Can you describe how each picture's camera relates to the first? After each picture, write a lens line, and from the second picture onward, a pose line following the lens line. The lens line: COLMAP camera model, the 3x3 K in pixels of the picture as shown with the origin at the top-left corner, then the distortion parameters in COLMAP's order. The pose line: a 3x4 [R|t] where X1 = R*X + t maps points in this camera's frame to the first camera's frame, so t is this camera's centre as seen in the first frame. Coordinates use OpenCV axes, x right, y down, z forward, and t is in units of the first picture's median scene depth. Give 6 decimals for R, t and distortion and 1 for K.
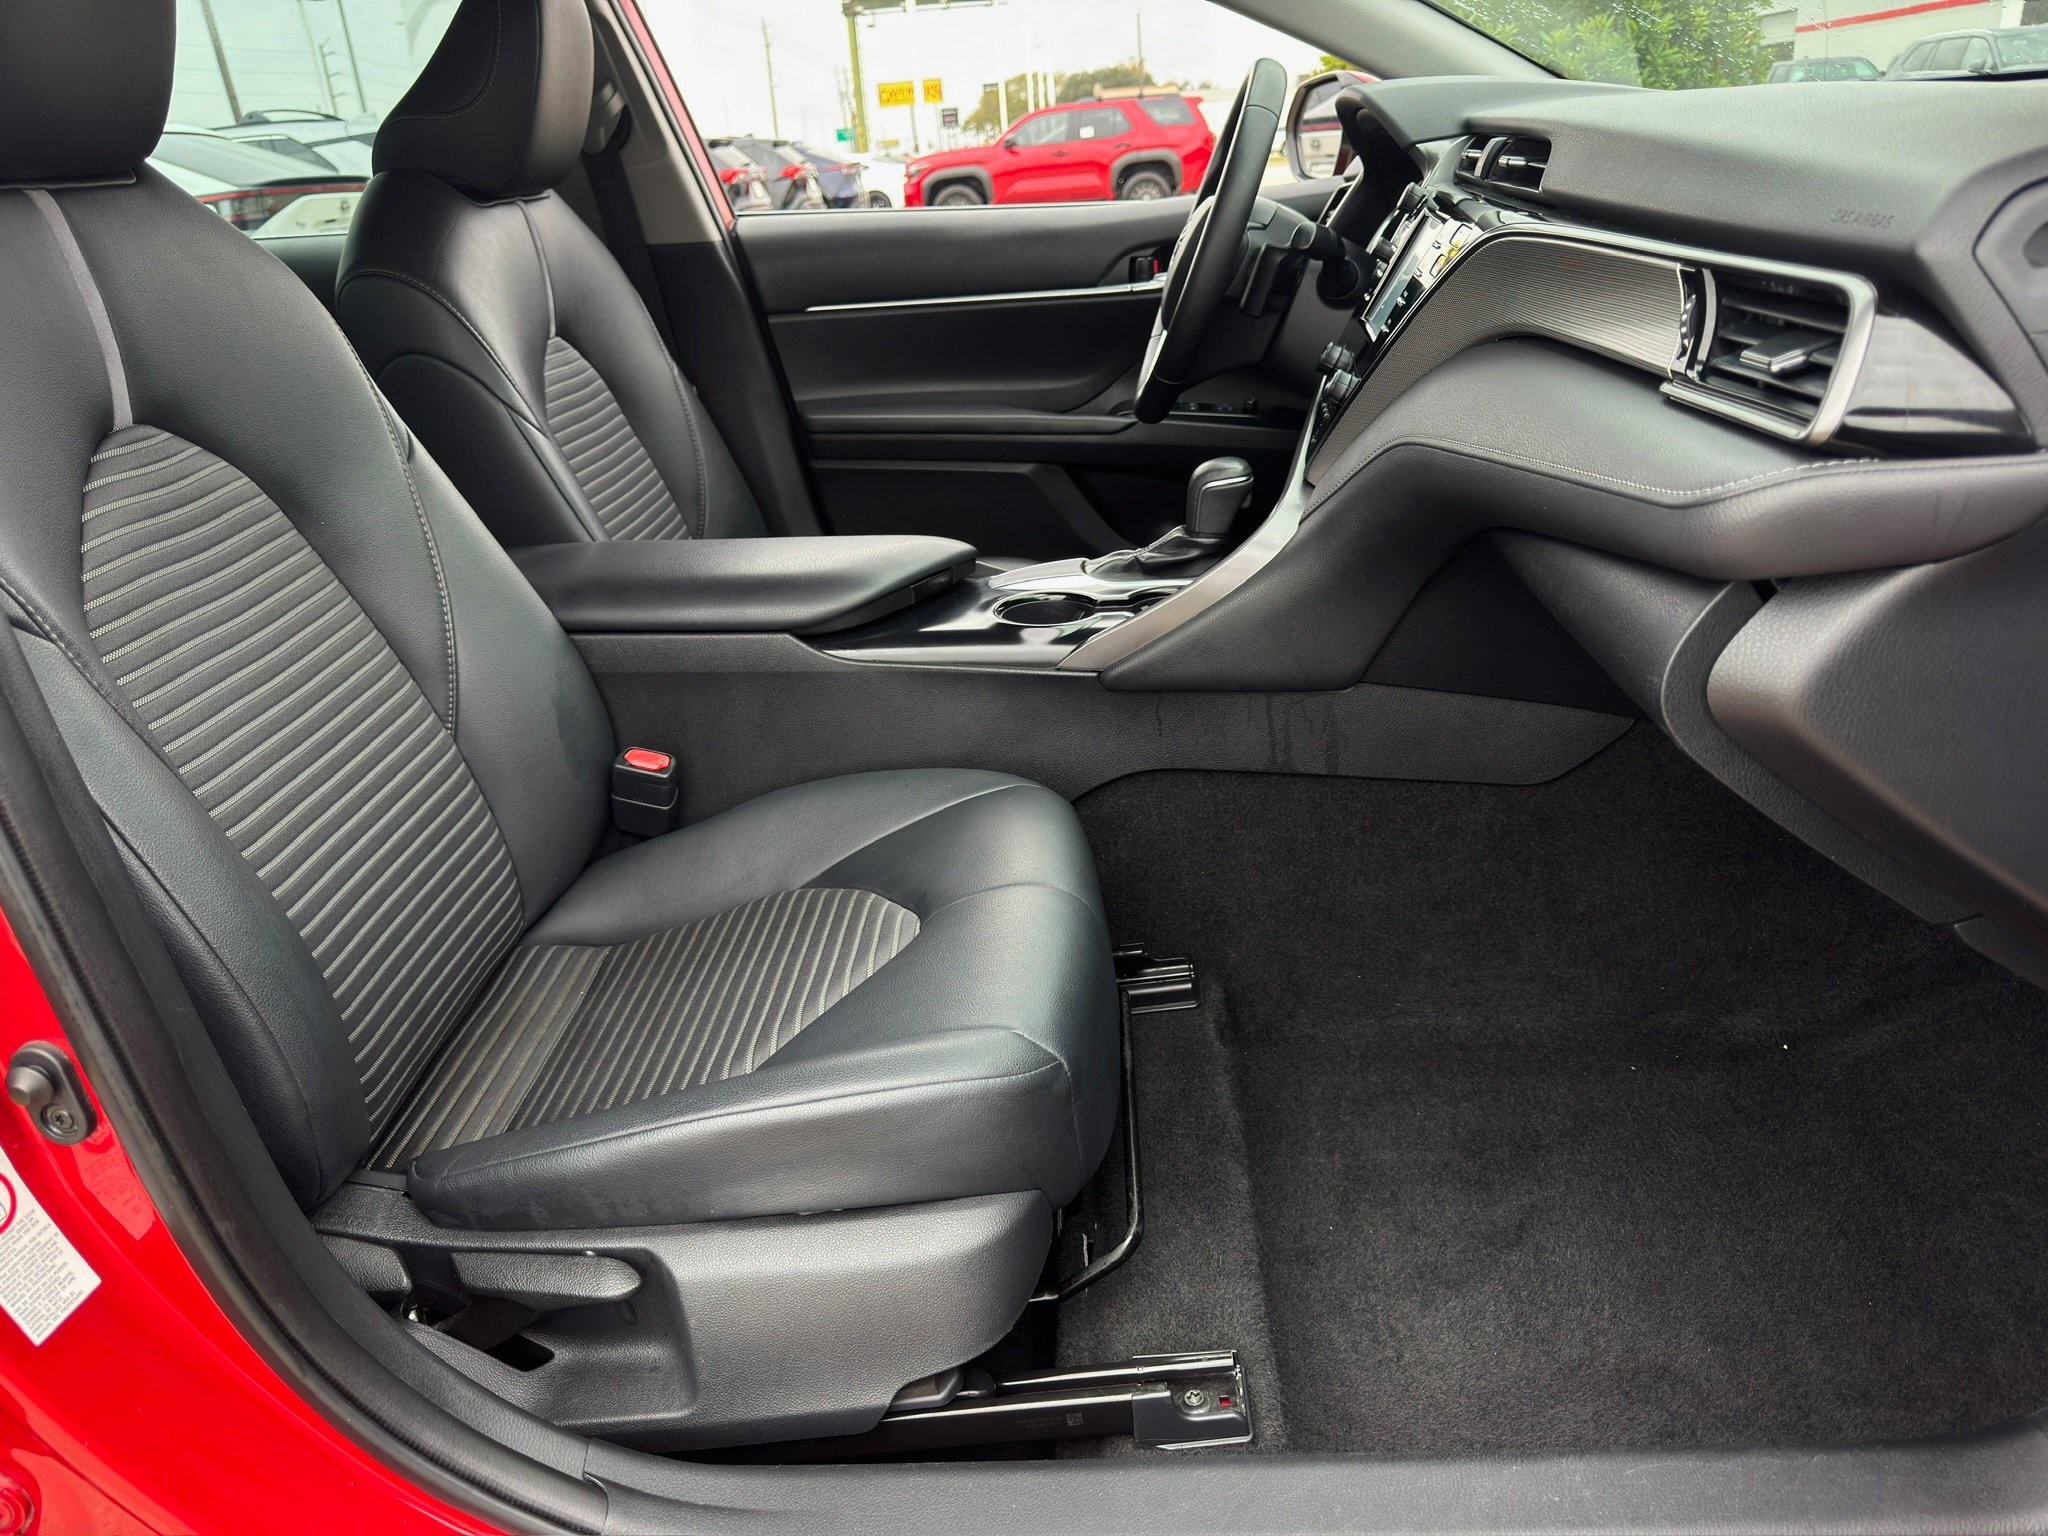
lens RADIAL K [[1437.2, 0, 1031.3], [0, 1437.2, 773.3], [0, 0, 1]] dist [0.007452, -0.001279]
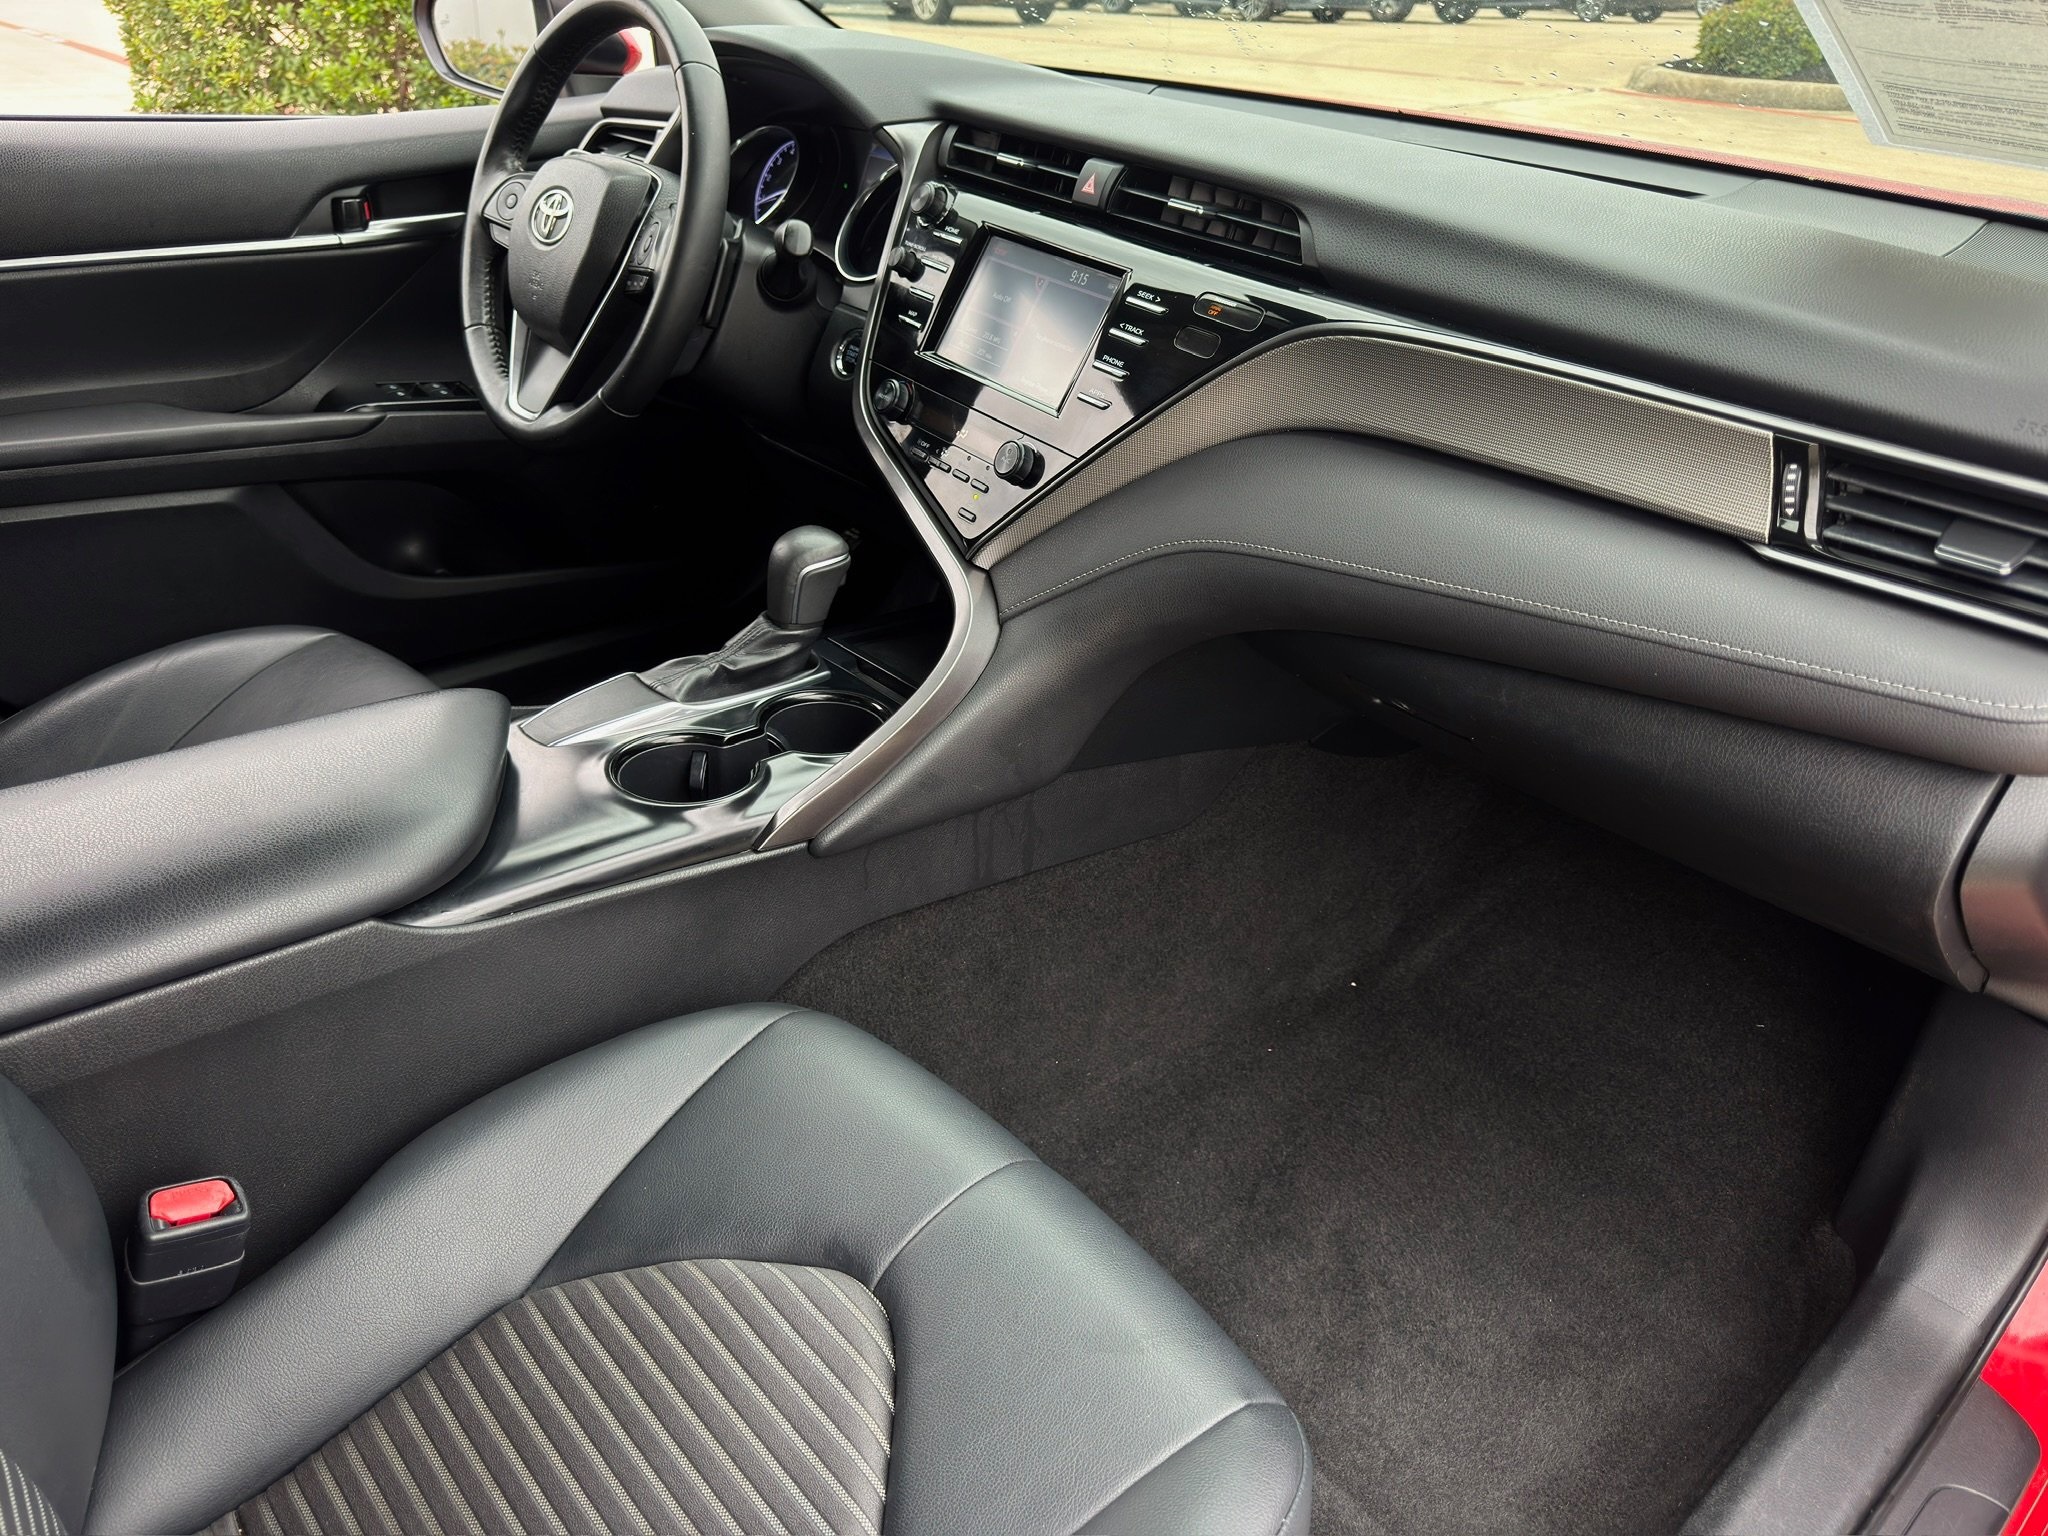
lens RADIAL K [[1437.2, 0, 1024.4], [0, 1437.2, 762.3], [0, 0, 1]] dist [0.007452, -0.001279]
pose [[0.718230, -0.254189, 0.647714, -0.354980], [0.184347, 0.967134, 0.175125, -0.222145], [-0.670941, -0.006376, 0.741484, 0.329802]]
